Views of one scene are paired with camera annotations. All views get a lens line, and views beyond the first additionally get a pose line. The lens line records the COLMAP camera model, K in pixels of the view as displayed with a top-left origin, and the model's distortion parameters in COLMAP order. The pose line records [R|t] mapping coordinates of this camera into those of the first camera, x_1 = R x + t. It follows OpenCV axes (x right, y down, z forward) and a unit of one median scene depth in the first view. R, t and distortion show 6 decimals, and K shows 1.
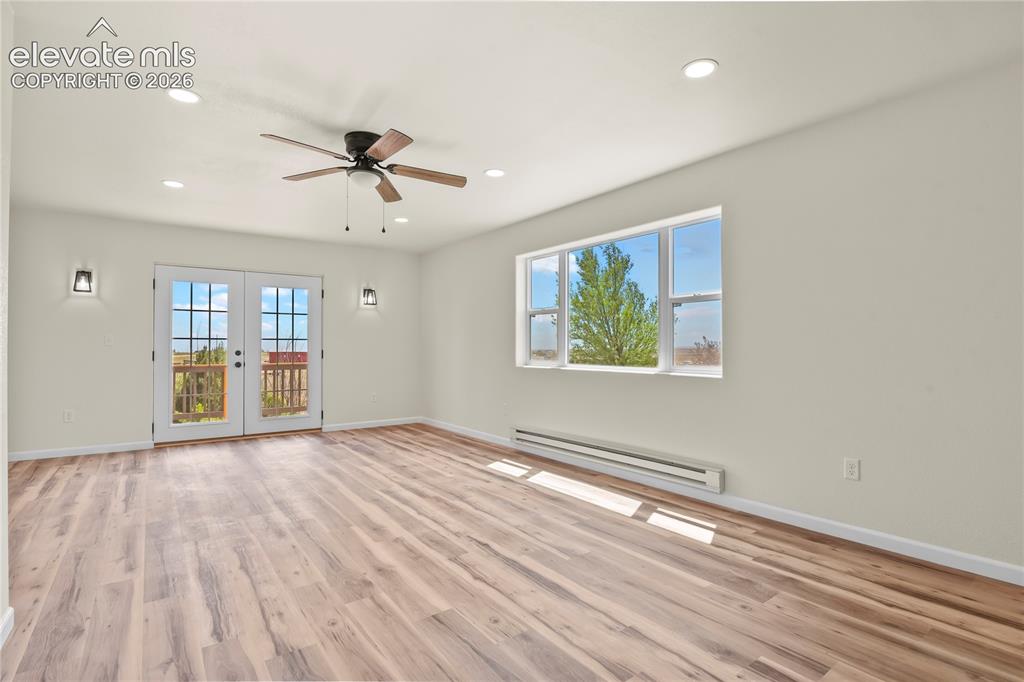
lens RADIAL K [[487.5, 0, 512.0], [0, 487.5, 341.0], [0, 0, 1]] dist [-0.006533, -0.000647]
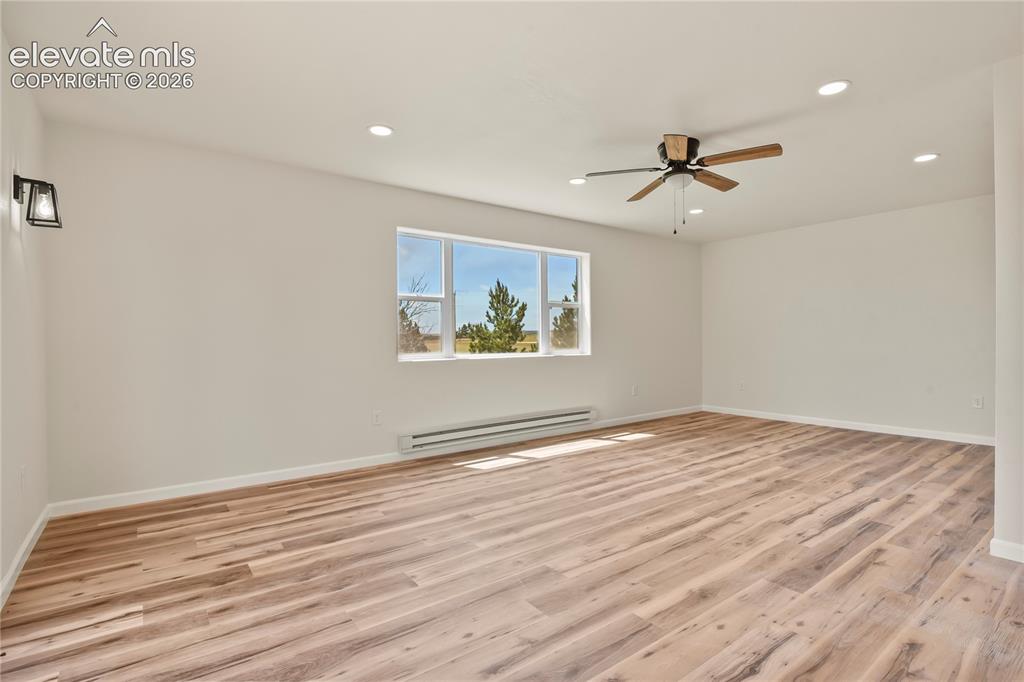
lens RADIAL K [[487.5, 0, 512.0], [0, 487.5, 341.0], [0, 0, 1]] dist [-0.006533, -0.000647]
pose [[0.005385, -0.003540, 0.999979, -1.405876], [-0.004835, 0.999982, 0.003566, 0.019410], [-0.999974, -0.004854, 0.005368, 1.372796]]
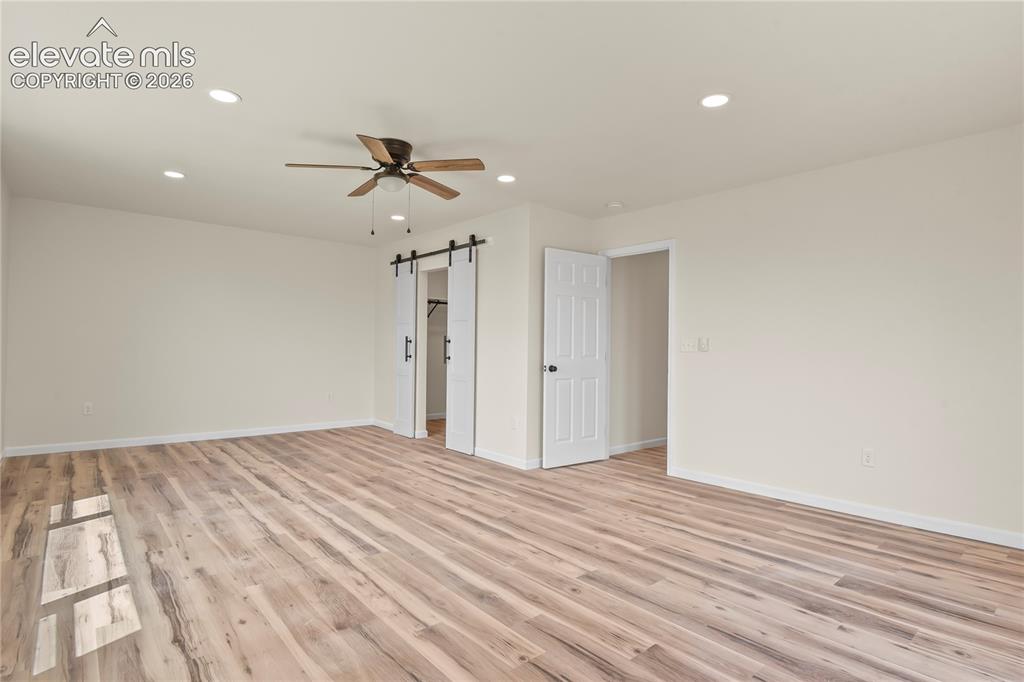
lens RADIAL K [[535.6, 0, 512.0], [0, 535.6, 341.0], [0, 0, 1]] dist [0.002090, -0.000125]
pose [[-0.997726, -0.014554, -0.065809, -0.487589], [-0.012950, 0.999610, -0.024739, 0.028694], [0.066144, -0.023831, -0.997525, 2.150117]]
